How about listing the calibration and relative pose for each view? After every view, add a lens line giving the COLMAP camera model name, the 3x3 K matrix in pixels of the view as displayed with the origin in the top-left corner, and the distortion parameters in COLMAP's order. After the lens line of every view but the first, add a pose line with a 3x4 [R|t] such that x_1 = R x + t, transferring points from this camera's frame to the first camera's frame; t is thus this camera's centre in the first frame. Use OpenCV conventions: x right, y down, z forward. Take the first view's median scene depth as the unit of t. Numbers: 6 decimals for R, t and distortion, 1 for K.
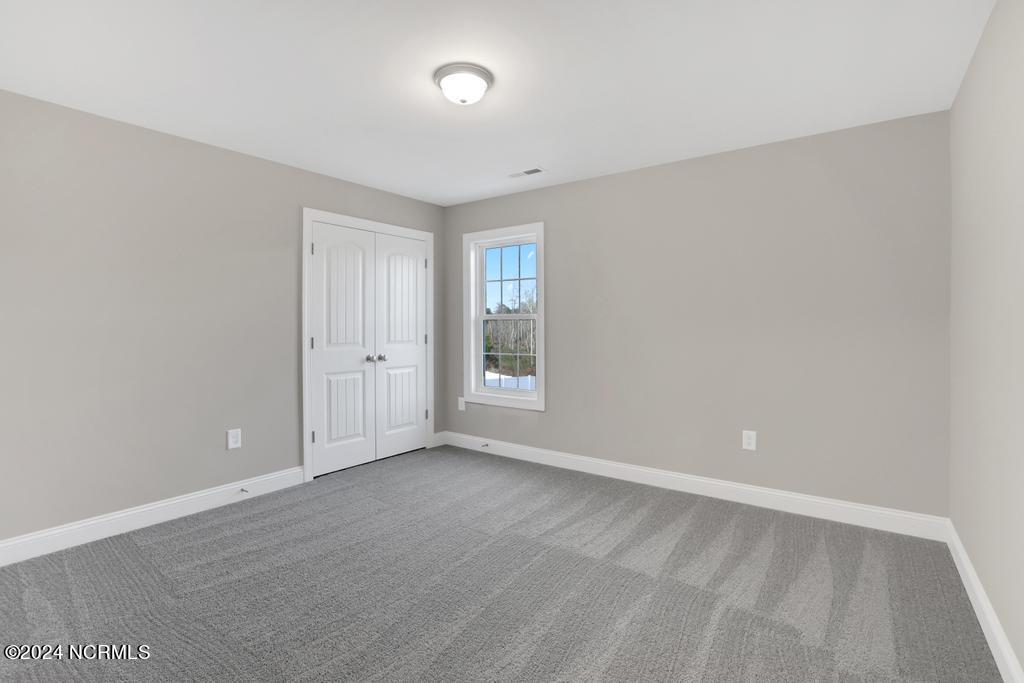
lens RADIAL K [[473.6, 0, 511.7], [0, 473.6, 339.1], [0, 0, 1]] dist [-0.038956, 0.010010]
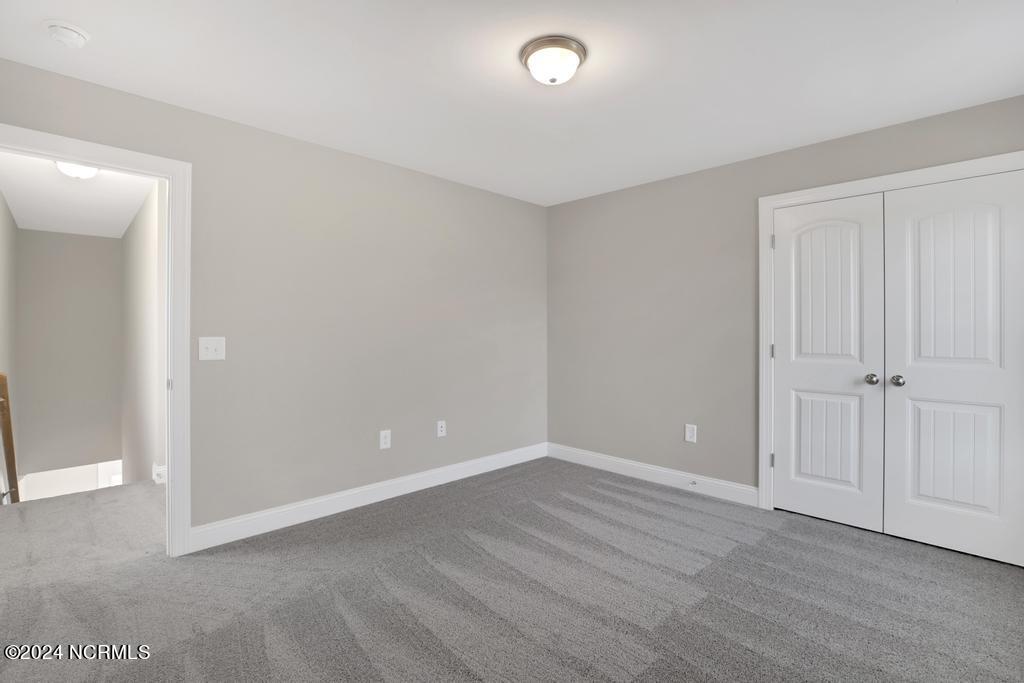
lens RADIAL K [[473.6, 0, 511.7], [0, 473.6, 339.1], [0, 0, 1]] dist [-0.038956, 0.010010]
pose [[-0.155727, 0.020389, -0.987590, 0.455468], [-0.026526, 0.999340, 0.024814, -0.020328], [0.987444, 0.030061, -0.155083, 0.604400]]
